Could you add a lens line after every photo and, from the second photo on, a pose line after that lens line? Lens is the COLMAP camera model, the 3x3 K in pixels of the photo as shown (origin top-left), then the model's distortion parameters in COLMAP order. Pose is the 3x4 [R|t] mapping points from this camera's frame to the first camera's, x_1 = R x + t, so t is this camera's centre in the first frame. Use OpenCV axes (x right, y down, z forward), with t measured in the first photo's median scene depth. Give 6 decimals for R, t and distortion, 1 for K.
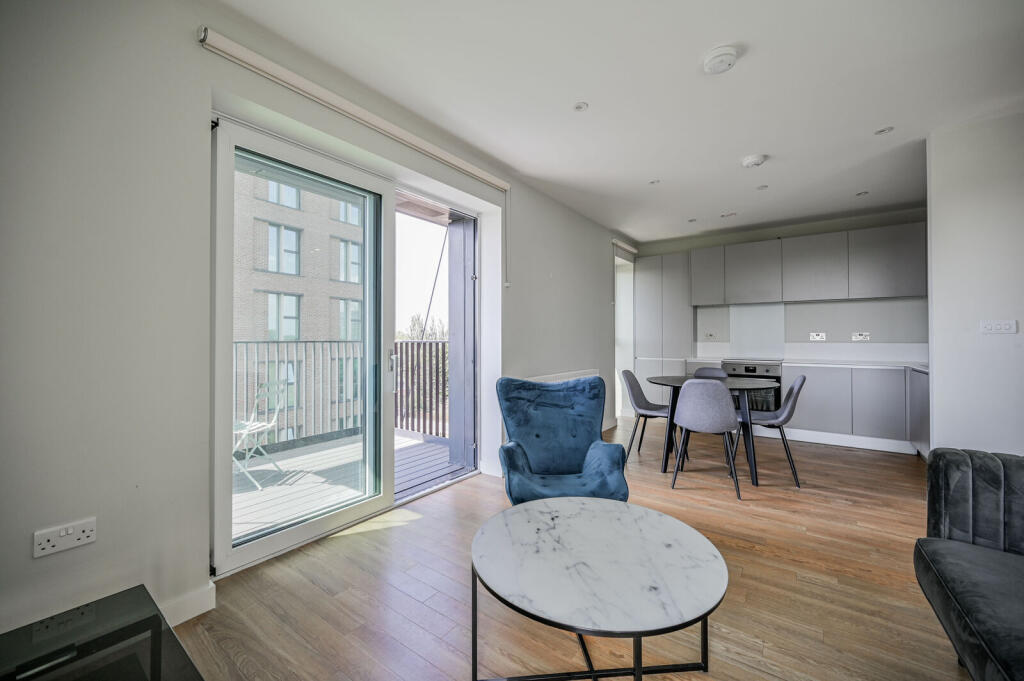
lens RADIAL K [[403.6, 0, 510.0], [0, 403.6, 337.9], [0, 0, 1]] dist [-0.000930, -0.000074]
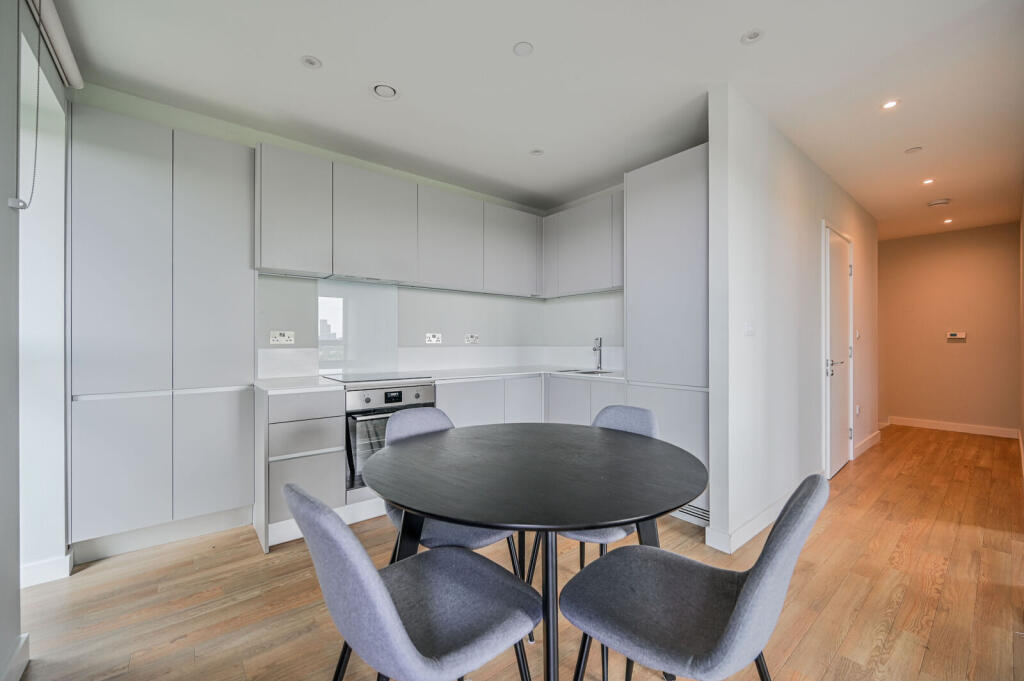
lens RADIAL K [[408.3, 0, 512.0], [0, 408.3, 340.5], [0, 0, 1]] dist [0.003170, 0.000480]
pose [[0.245848, 0.003562, 0.969302, 0.124192], [-0.002084, 0.999993, -0.003147, 0.003110], [-0.969306, -0.001247, 0.245853, 0.974196]]
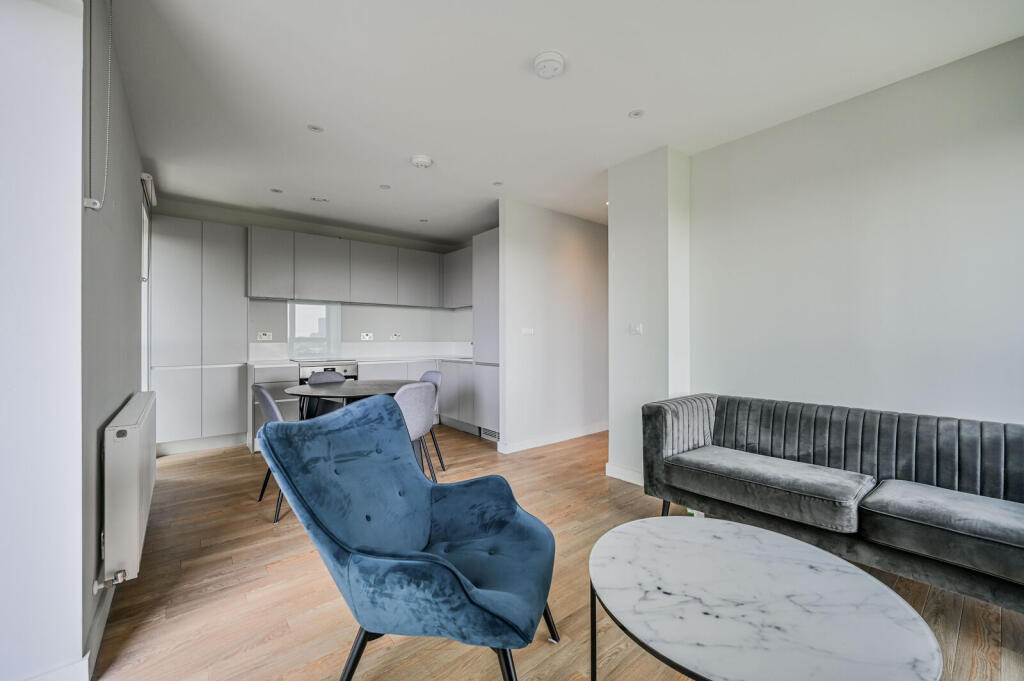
lens RADIAL K [[403.6, 0, 510.0], [0, 403.6, 337.9], [0, 0, 1]] dist [-0.000930, -0.000074]
pose [[0.251711, 0.002595, 0.967799, -0.290936], [-0.001907, 0.999996, -0.002185, 0.003016], [-0.967801, -0.001296, 0.251715, 0.492303]]
